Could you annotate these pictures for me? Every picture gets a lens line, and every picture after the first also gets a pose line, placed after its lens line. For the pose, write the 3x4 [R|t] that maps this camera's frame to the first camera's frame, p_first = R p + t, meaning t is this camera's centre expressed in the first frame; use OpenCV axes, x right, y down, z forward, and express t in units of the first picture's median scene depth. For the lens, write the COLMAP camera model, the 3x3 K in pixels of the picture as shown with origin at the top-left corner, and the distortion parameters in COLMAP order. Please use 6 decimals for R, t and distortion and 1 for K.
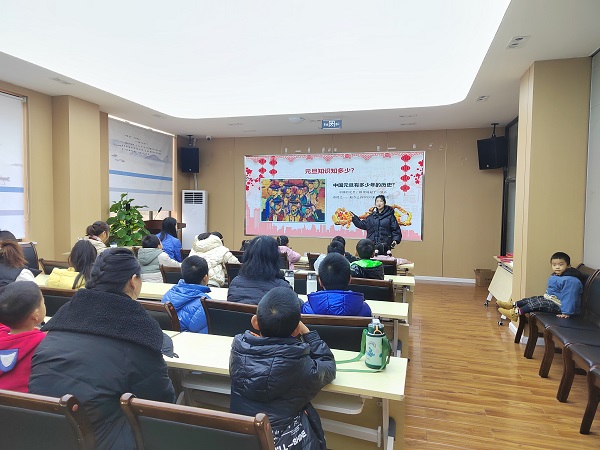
lens RADIAL K [[410.7, 0, 300.0], [0, 410.7, 225.0], [0, 0, 1]] dist [0.022858, -0.000961]
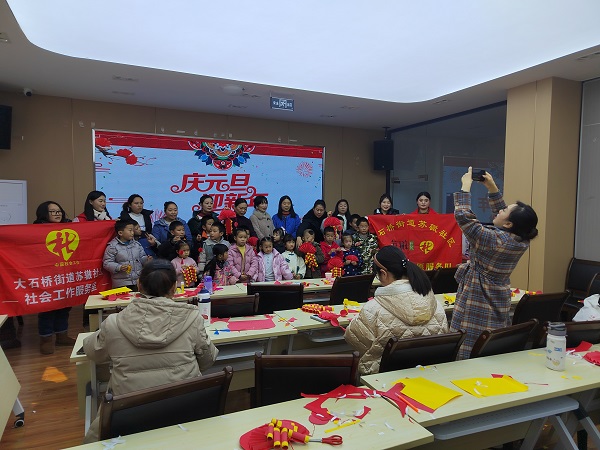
lens RADIAL K [[410.7, 0, 300.0], [0, 410.7, 225.0], [0, 0, 1]] dist [0.022858, -0.000961]
pose [[0.767664, -0.034529, 0.639921, -0.370332], [0.025279, 0.999402, 0.023601, -0.025985], [-0.640353, -0.001941, 0.768078, 0.329335]]
